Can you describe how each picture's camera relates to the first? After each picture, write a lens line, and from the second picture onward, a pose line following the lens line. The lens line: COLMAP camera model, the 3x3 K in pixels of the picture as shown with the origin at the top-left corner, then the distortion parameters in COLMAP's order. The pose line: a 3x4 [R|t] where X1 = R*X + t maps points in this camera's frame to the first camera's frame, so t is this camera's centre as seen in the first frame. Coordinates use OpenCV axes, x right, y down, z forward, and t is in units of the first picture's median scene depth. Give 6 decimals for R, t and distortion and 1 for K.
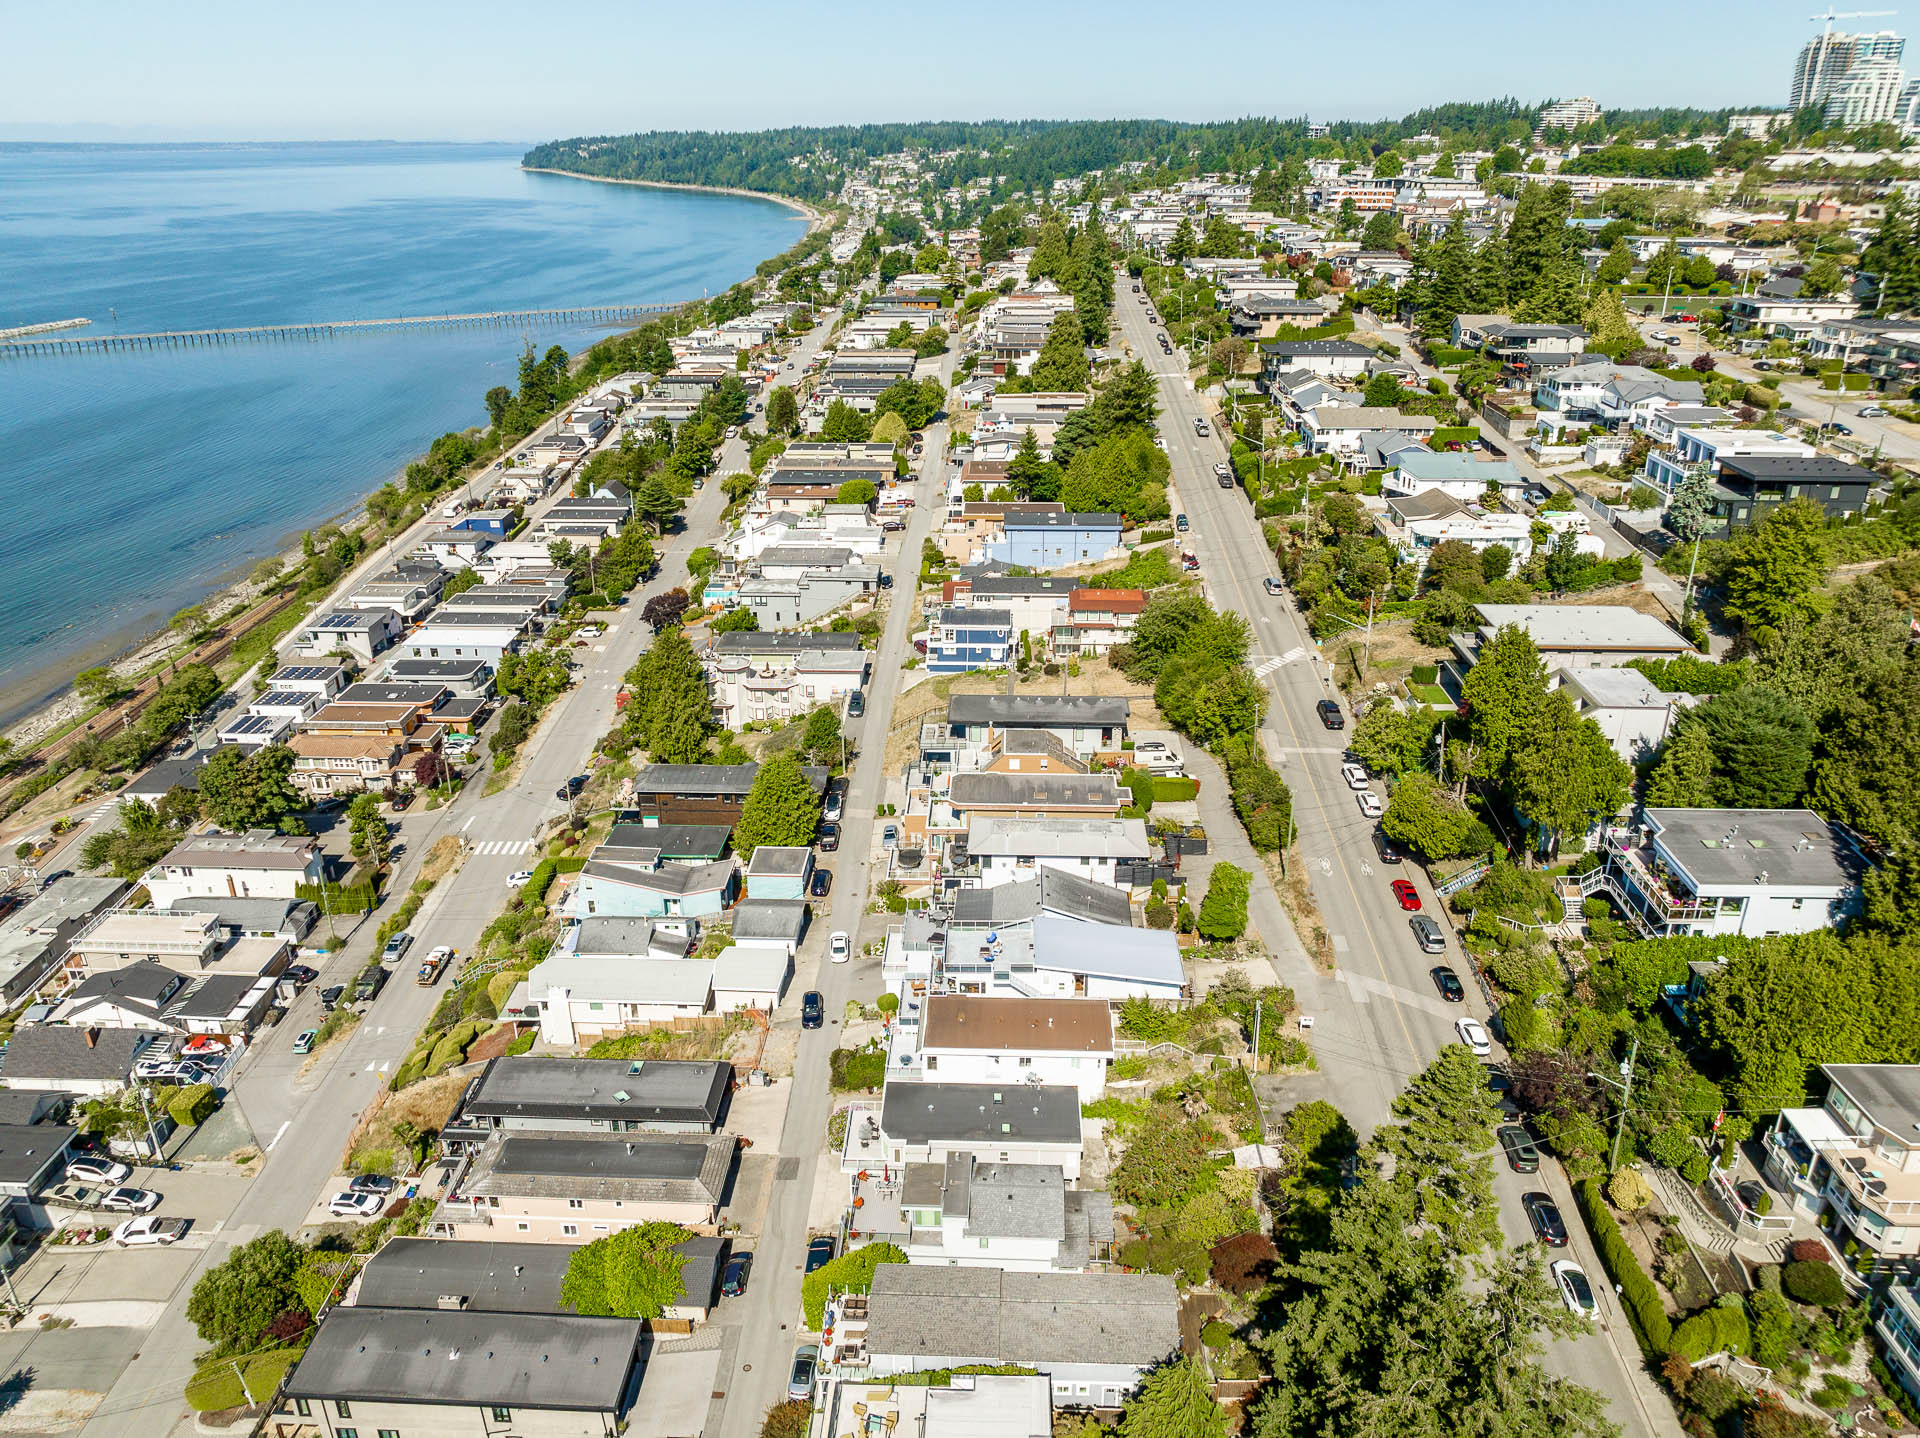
lens RADIAL K [[1343.0, 0, 960.0], [0, 1343.0, 719.0], [0, 0, 1]] dist [-0.039850, 0.001595]
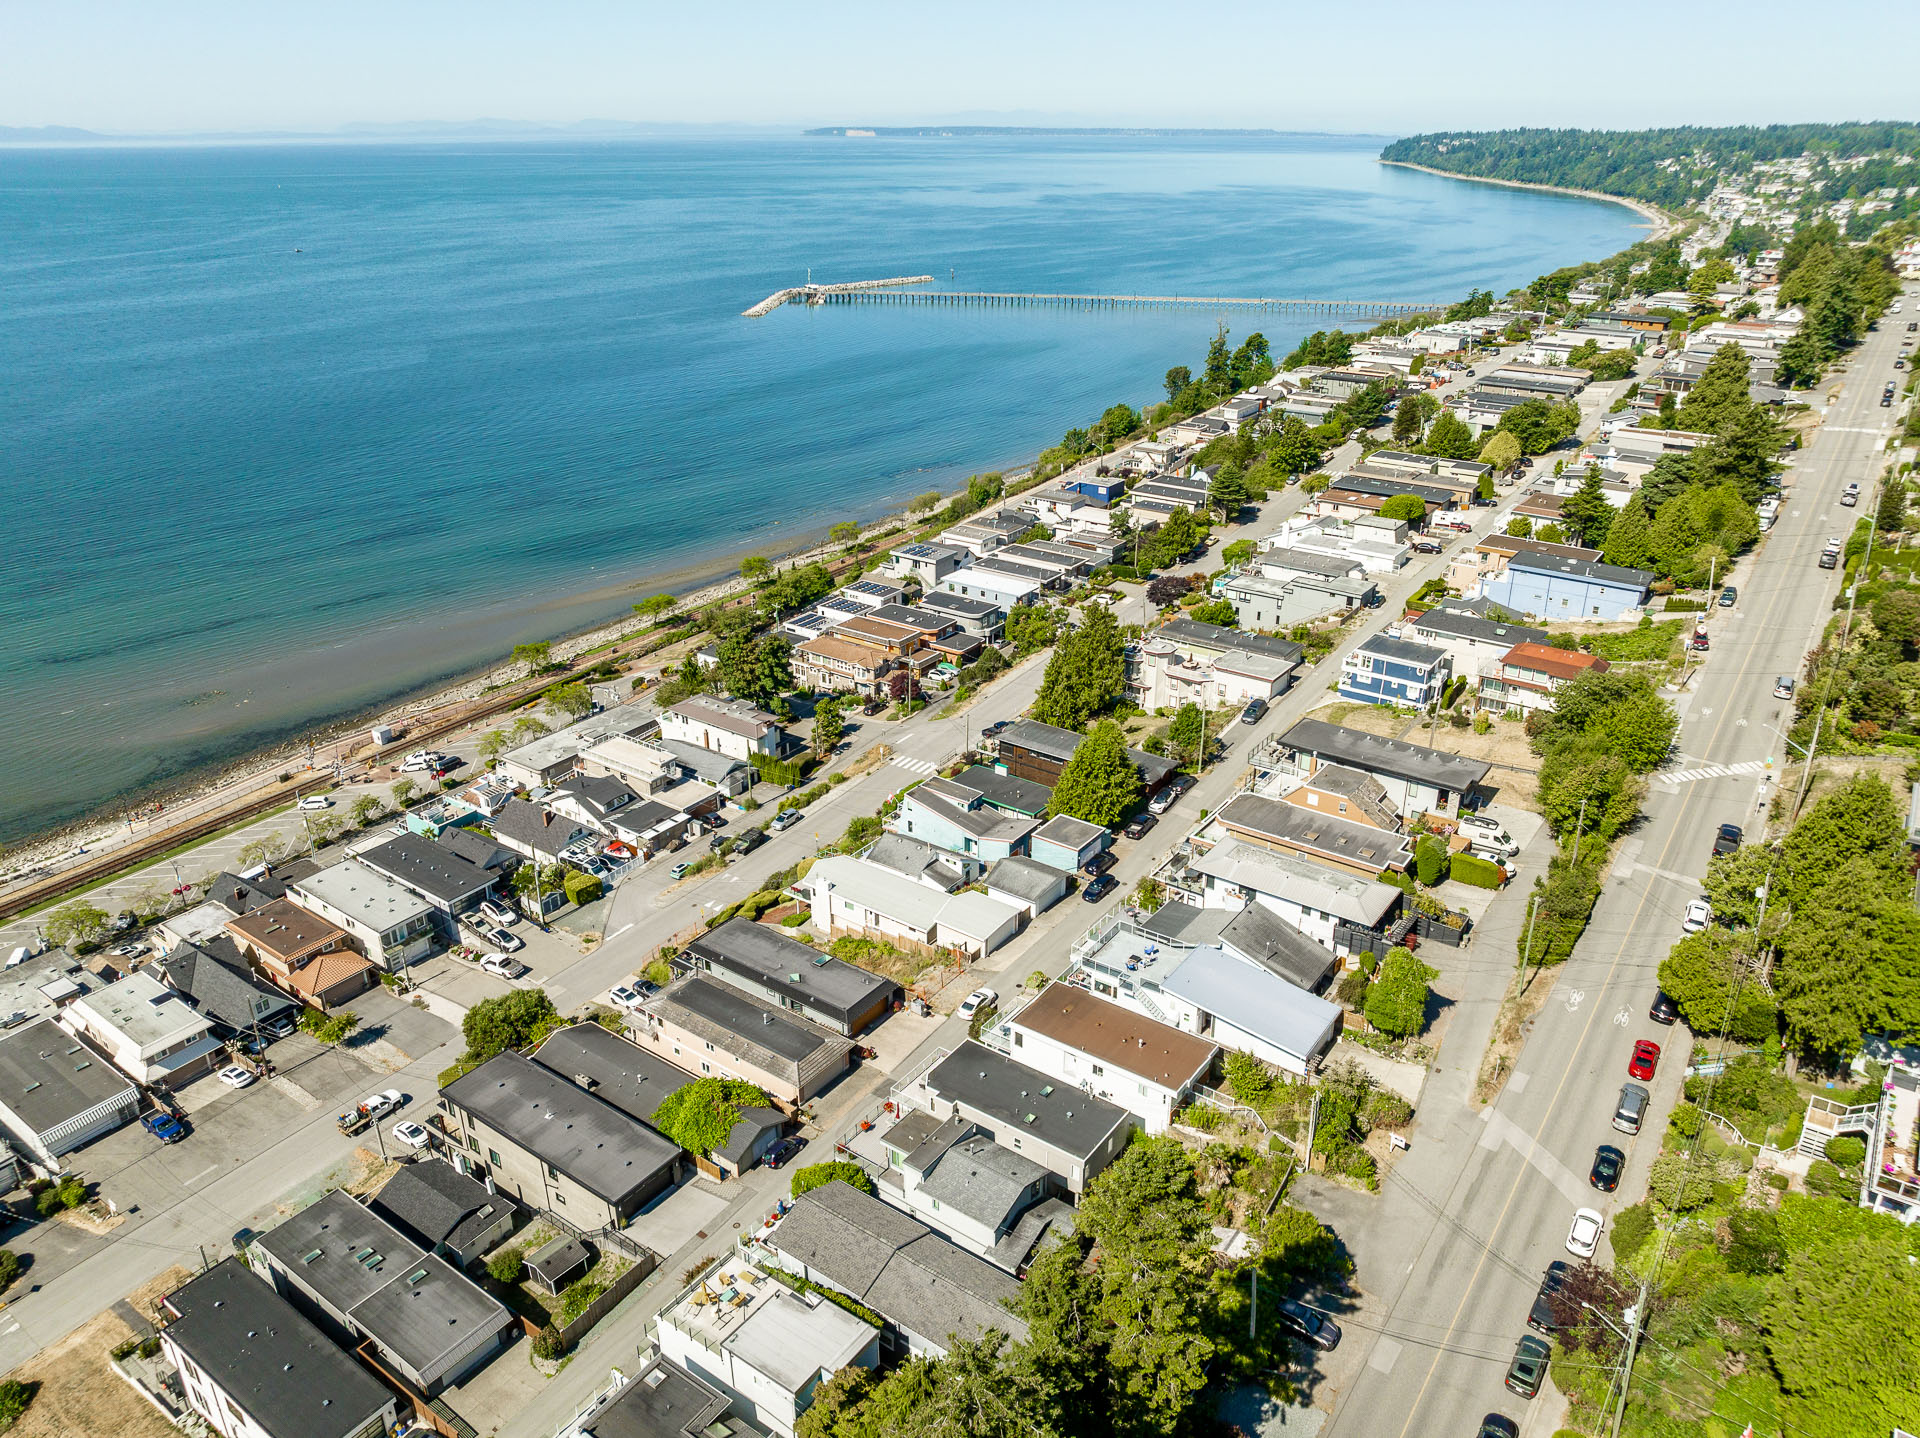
lens RADIAL K [[1343.0, 0, 960.0], [0, 1343.0, 719.0], [0, 0, 1]] dist [-0.039850, 0.001595]
pose [[0.832796, 0.224143, -0.506172, 0.216076], [-0.221945, 0.972848, 0.065635, -0.020136], [0.507140, 0.057681, 0.859931, 0.046553]]
